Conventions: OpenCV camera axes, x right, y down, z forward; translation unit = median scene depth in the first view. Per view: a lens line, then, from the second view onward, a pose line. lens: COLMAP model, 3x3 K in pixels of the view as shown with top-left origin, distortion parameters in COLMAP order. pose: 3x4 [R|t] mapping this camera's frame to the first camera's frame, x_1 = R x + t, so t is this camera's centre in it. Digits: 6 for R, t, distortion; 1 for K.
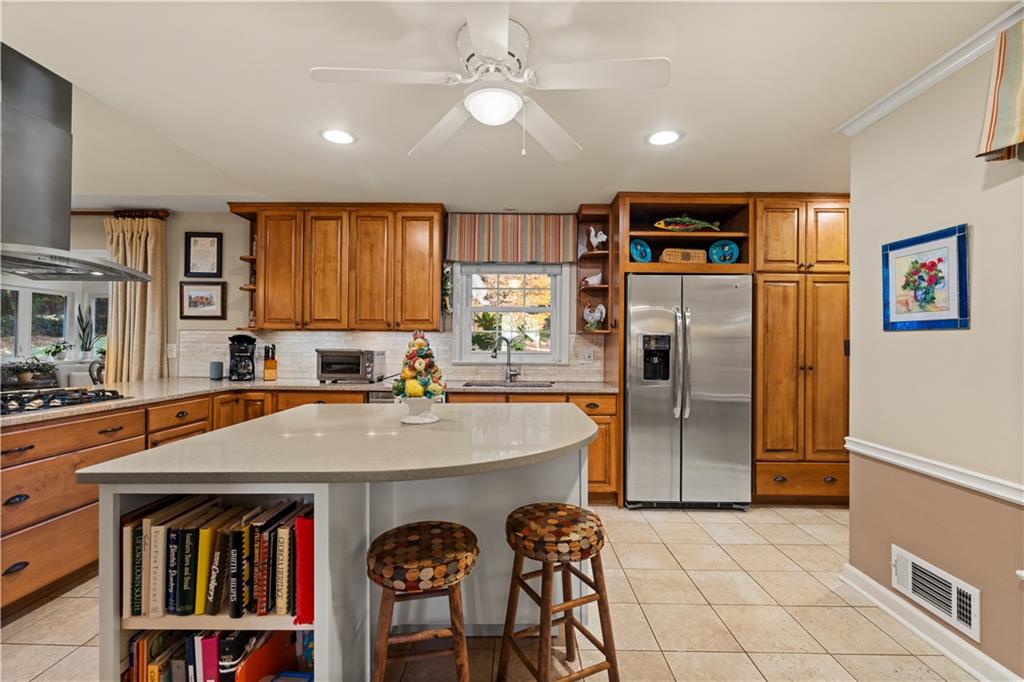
lens RADIAL K [[459.9, 0, 504.9], [0, 459.9, 337.6], [0, 0, 1]] dist [-0.001243, -0.001177]
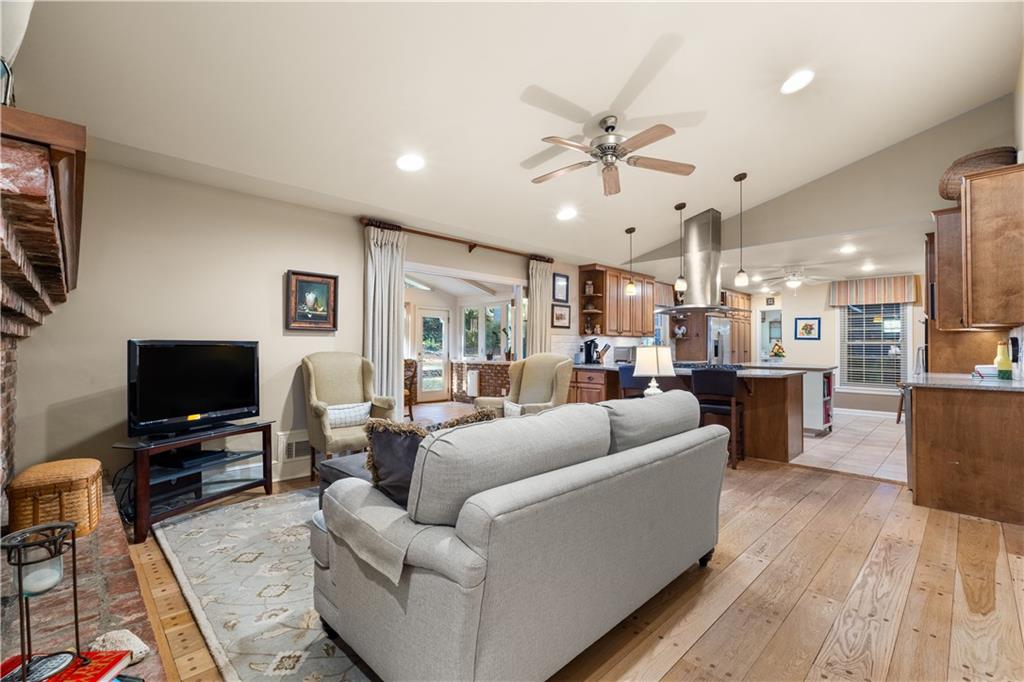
lens RADIAL K [[459.9, 0, 512.4], [0, 459.9, 336.6], [0, 0, 1]] dist [-0.001243, -0.001177]
pose [[0.696603, 0.009536, 0.717393, -1.974523], [-0.009233, 0.999948, -0.004327, -0.001602], [-0.717397, -0.003609, 0.696655, -0.004358]]
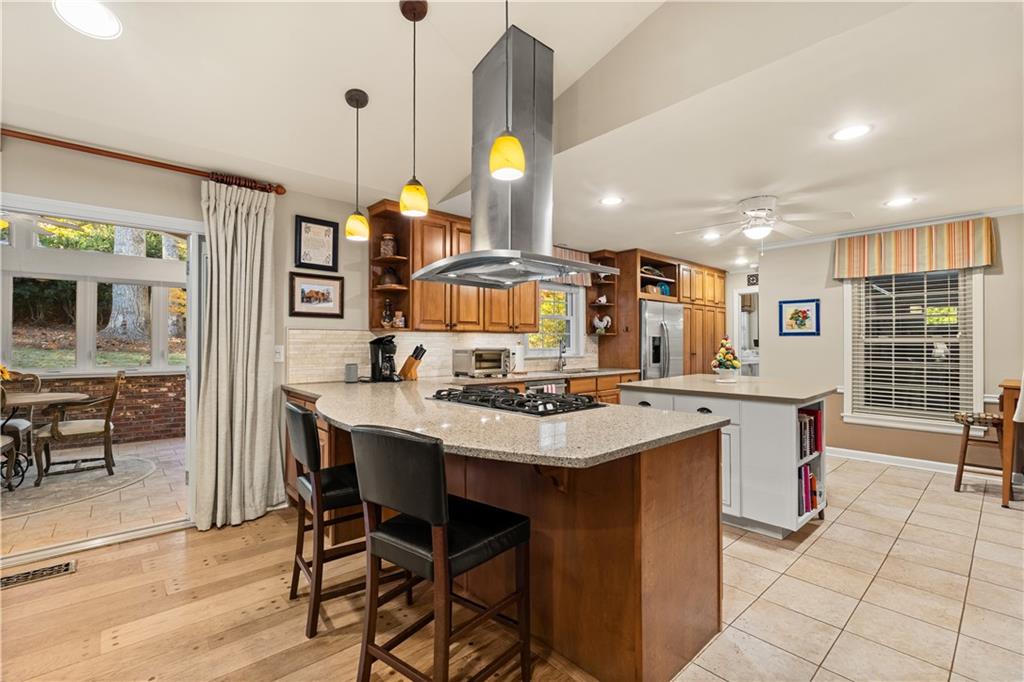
lens RADIAL K [[459.9, 0, 514.4], [0, 459.9, 336.9], [0, 0, 1]] dist [-0.001243, -0.001177]
pose [[0.727415, 0.001894, 0.686195, -1.007411], [-0.002710, 0.999996, 0.000113, -0.003315], [-0.686192, -0.001941, 0.727418, 0.099664]]
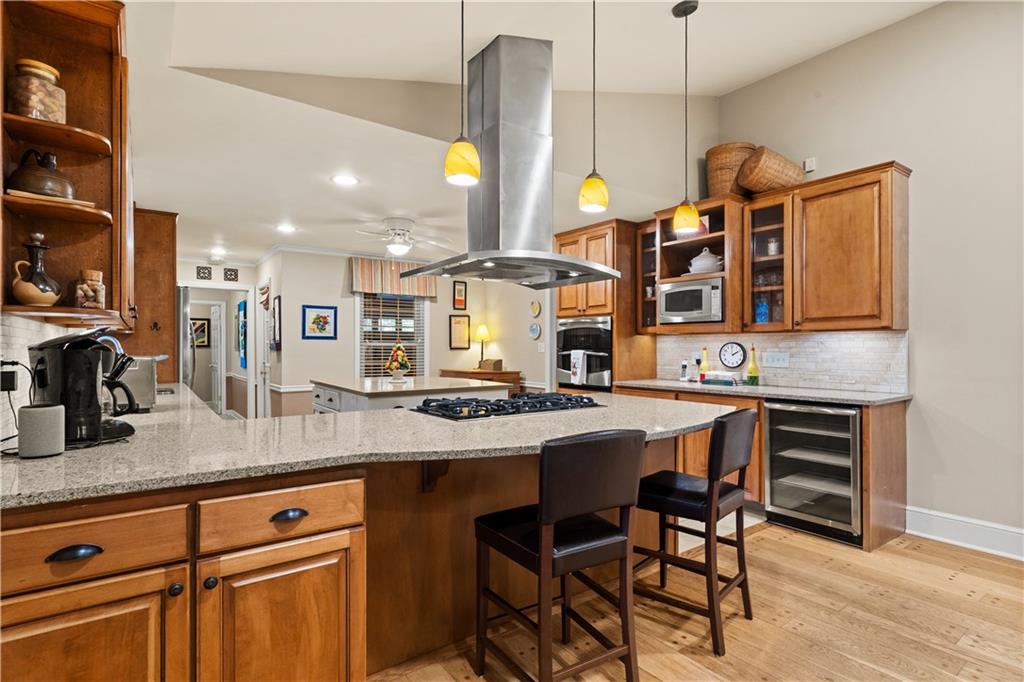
lens RADIAL K [[506.6, 0, 519.4], [0, 506.6, 348.6], [0, 0, 1]] dist [-0.004322, 0.000705]
pose [[-0.611533, -0.012274, 0.791124, -1.107110], [-0.017545, 0.999844, 0.001950, 0.005464], [-0.791025, -0.012688, -0.611653, 0.934373]]
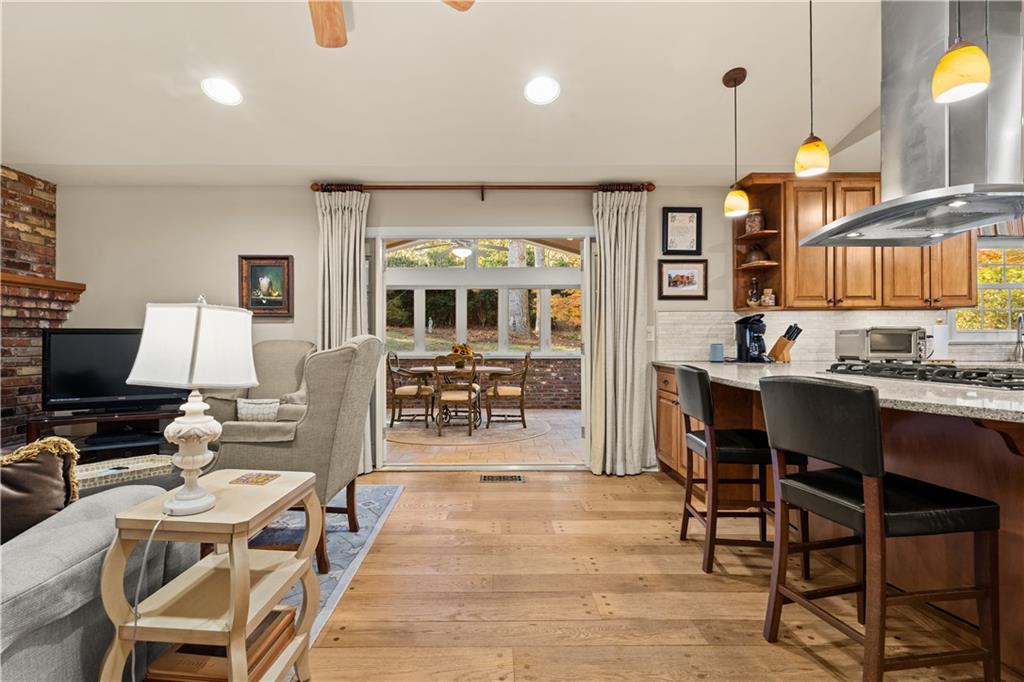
lens RADIAL K [[459.9, 0, 495.6], [0, 459.9, 337.4], [0, 0, 1]] dist [-0.001243, -0.001177]
pose [[0.999707, -0.013139, 0.020331, -1.083133], [0.013021, 0.999898, 0.005916, 0.027351], [-0.020406, -0.005649, 0.999776, 0.064529]]
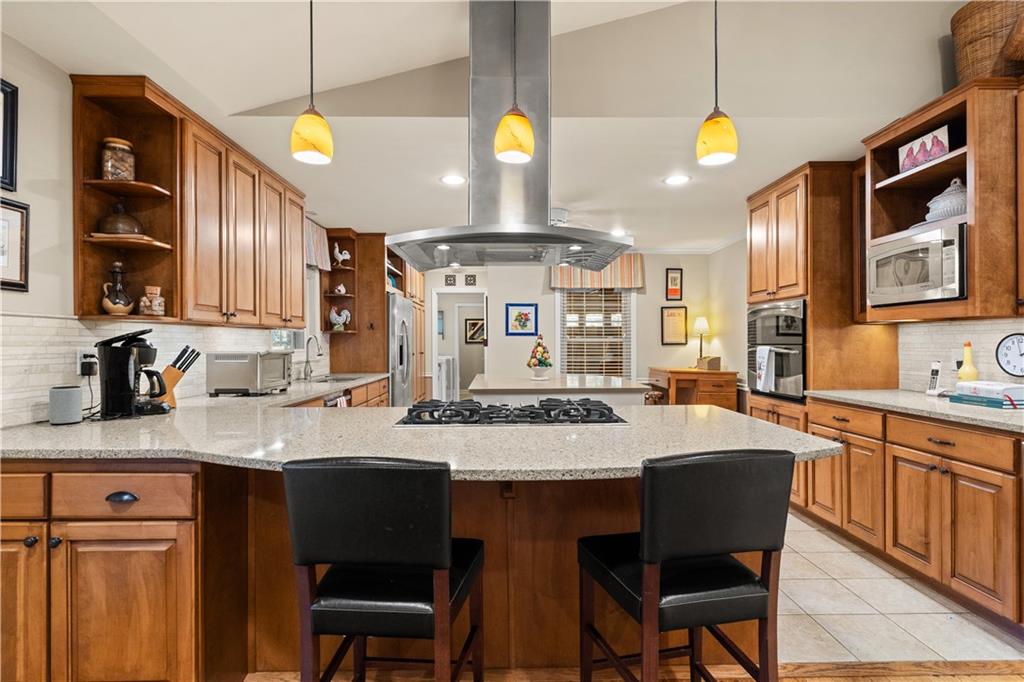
lens RADIAL K [[506.6, 0, 517.5], [0, 506.6, 344.6], [0, 0, 1]] dist [-0.004322, 0.000705]
pose [[-0.041639, -0.012920, 0.999049, -1.129047], [-0.011405, 0.999857, 0.012455, -0.000372], [-0.999068, -0.010876, -0.041781, 0.563259]]
